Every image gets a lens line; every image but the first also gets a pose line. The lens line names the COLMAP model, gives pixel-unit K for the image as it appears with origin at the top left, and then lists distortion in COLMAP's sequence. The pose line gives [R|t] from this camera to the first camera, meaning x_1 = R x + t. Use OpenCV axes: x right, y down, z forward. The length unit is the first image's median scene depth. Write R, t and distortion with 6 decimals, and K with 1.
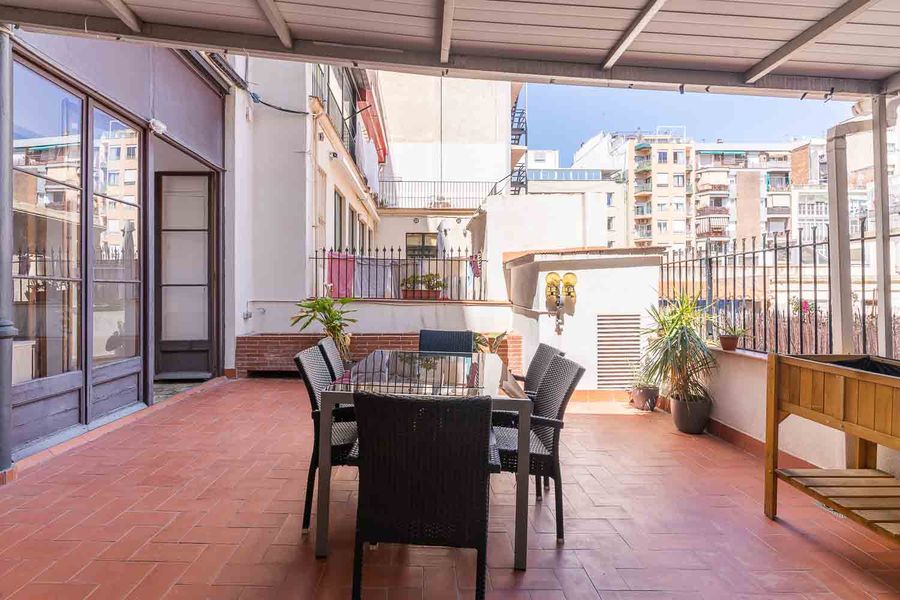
lens RADIAL K [[437.6, 0, 449.6], [0, 437.6, 295.7], [0, 0, 1]] dist [-0.001540, -0.000422]
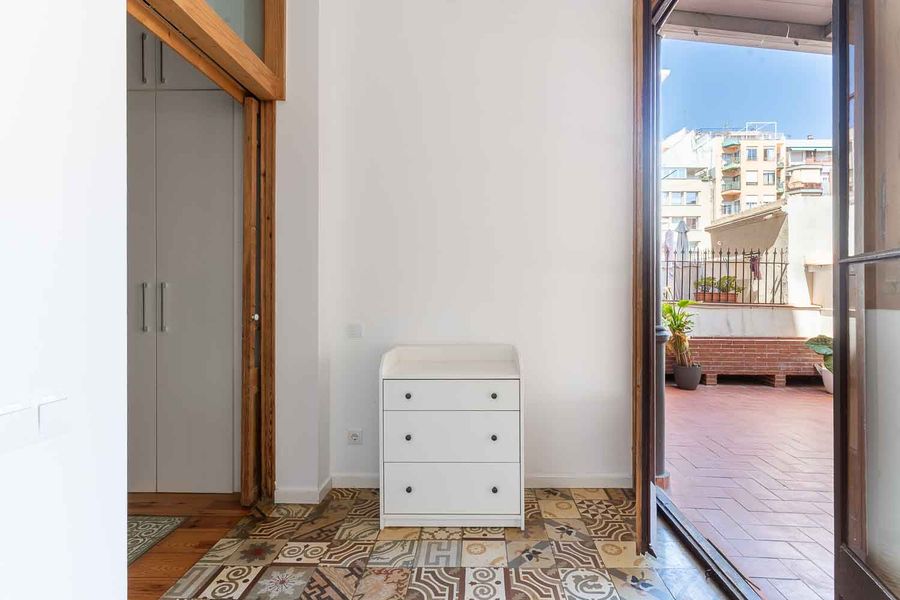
lens RADIAL K [[437.6, 0, 449.9], [0, 437.6, 294.8], [0, 0, 1]] dist [-0.001540, -0.000422]
pose [[0.998376, 0.010943, -0.055901, -0.121956], [-0.010892, 0.999940, 0.001224, -0.000598], [0.055911, -0.000613, 0.998436, -0.001655]]
